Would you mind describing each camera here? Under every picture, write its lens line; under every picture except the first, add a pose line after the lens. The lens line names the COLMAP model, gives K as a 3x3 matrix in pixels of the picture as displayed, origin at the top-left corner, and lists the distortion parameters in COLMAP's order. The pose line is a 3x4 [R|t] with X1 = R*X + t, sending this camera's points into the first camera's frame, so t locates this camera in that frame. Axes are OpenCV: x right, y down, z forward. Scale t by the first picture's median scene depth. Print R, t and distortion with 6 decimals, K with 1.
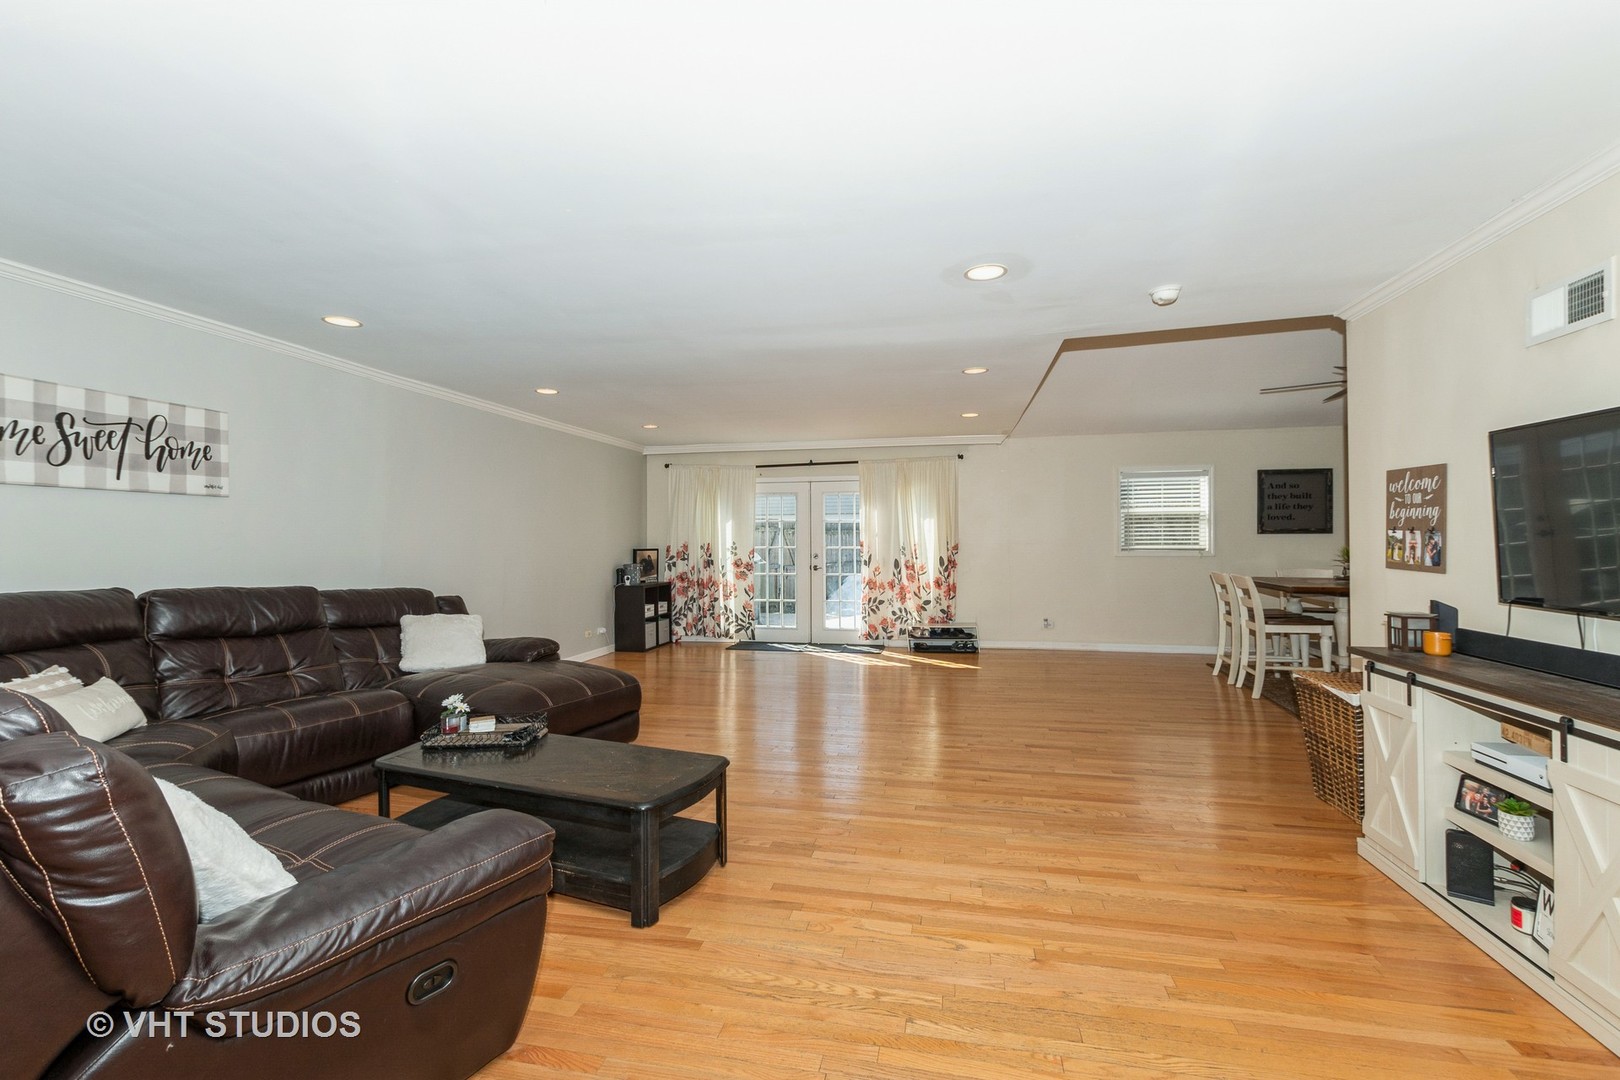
lens RADIAL K [[700.9, 0, 808.1], [0, 700.9, 540.0], [0, 0, 1]] dist [0.016934, -0.003242]
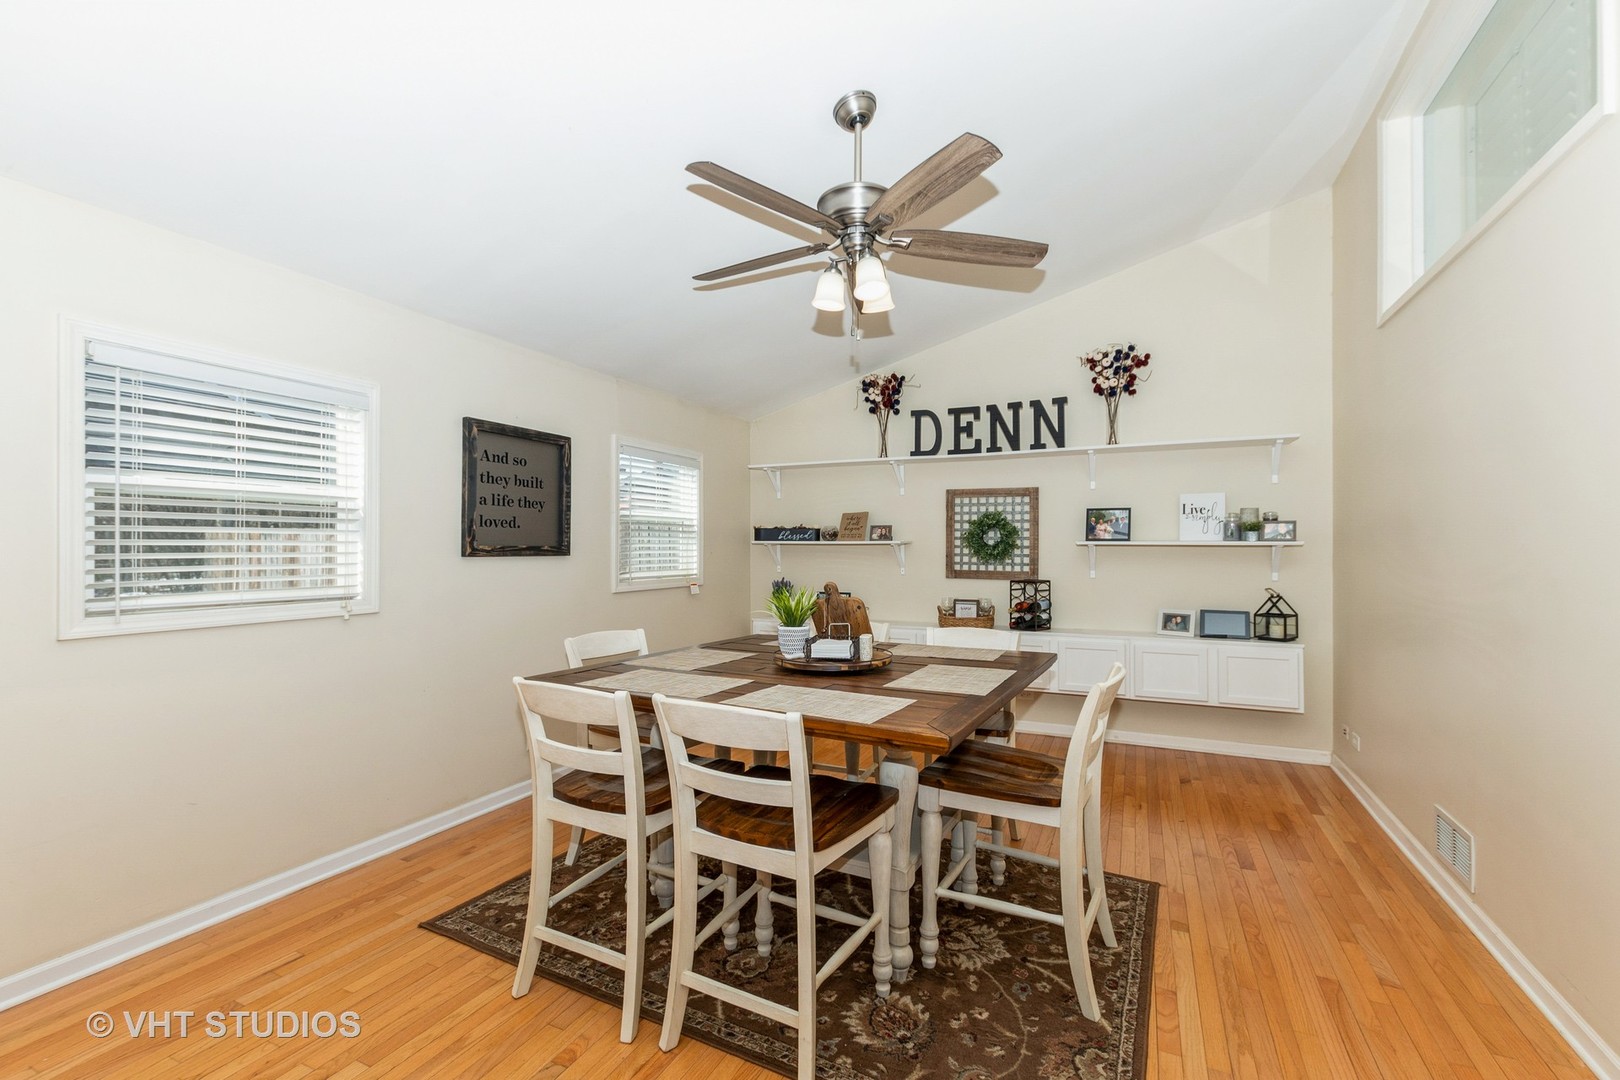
lens RADIAL K [[700.9, 0, 804.9], [0, 700.9, 540.7], [0, 0, 1]] dist [0.016934, -0.003242]
pose [[0.232315, 0.010077, 0.972588, 0.262644], [-0.007470, 0.999935, -0.008577, -0.018316], [-0.972612, -0.005273, 0.232376, 0.717363]]
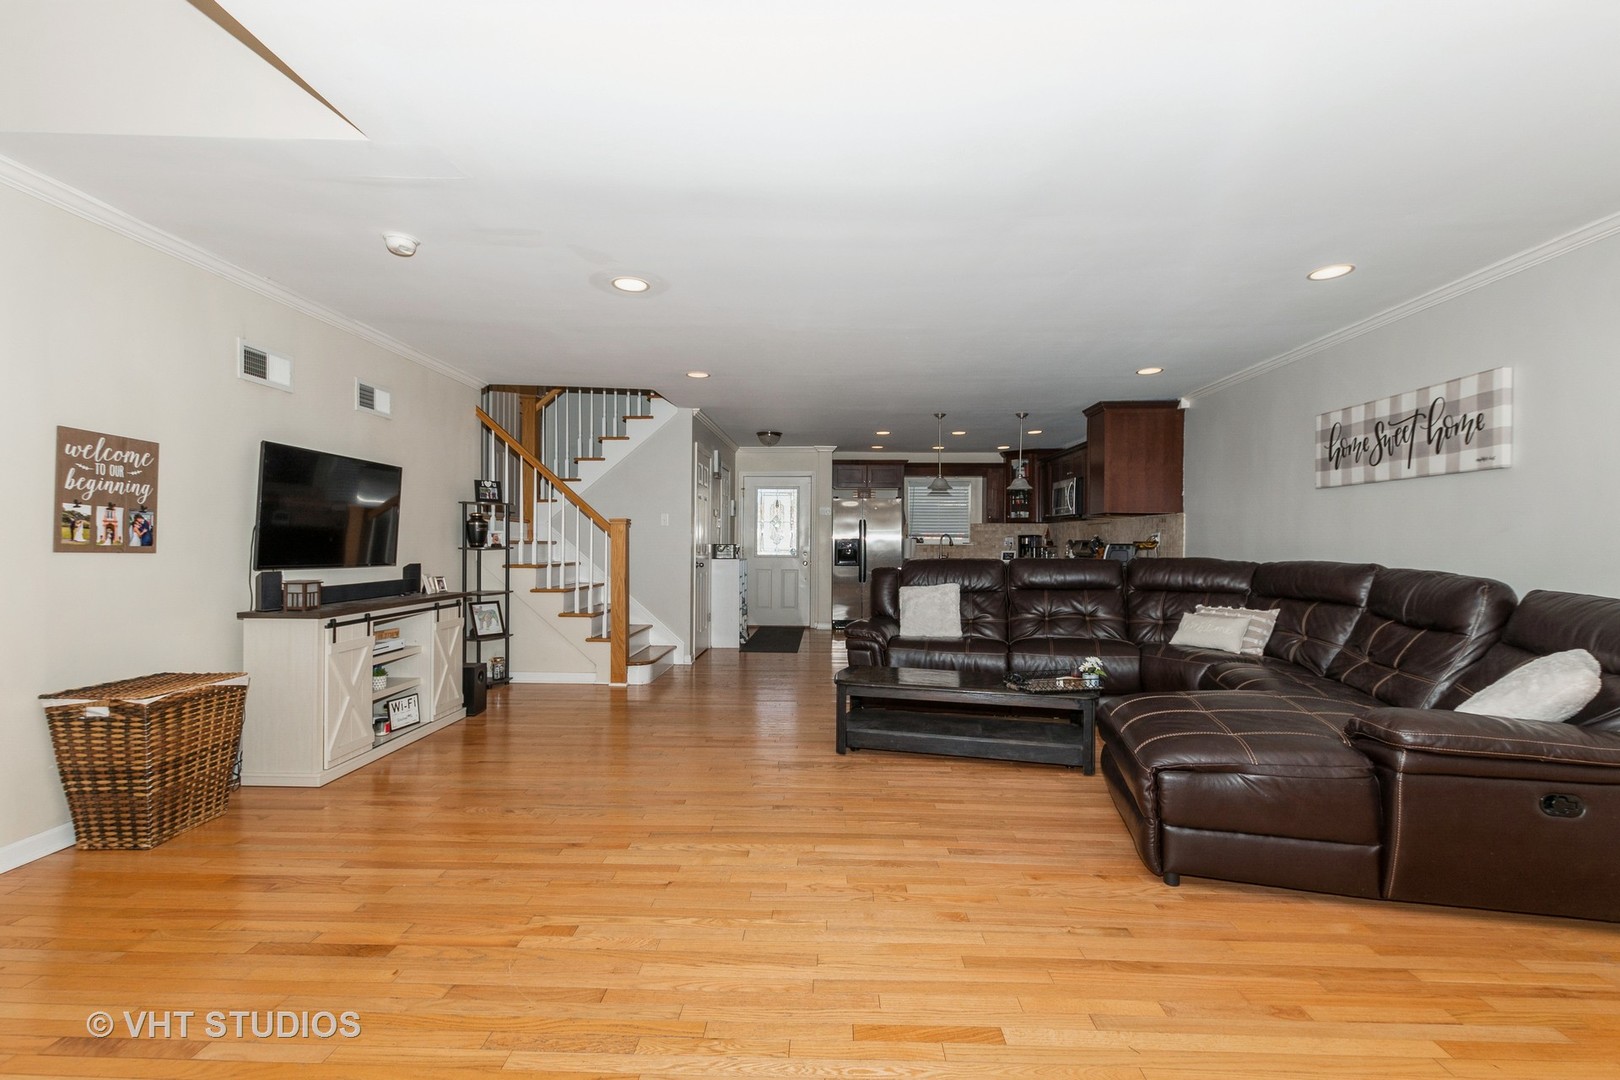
lens RADIAL K [[700.9, 0, 809.2], [0, 700.9, 539.6], [0, 0, 1]] dist [0.016934, -0.003242]
pose [[-0.982202, 0.000058, -0.187827, 0.165850], [0.001562, 0.999968, -0.007861, 0.034414], [0.187821, -0.008015, -0.982171, 1.965530]]
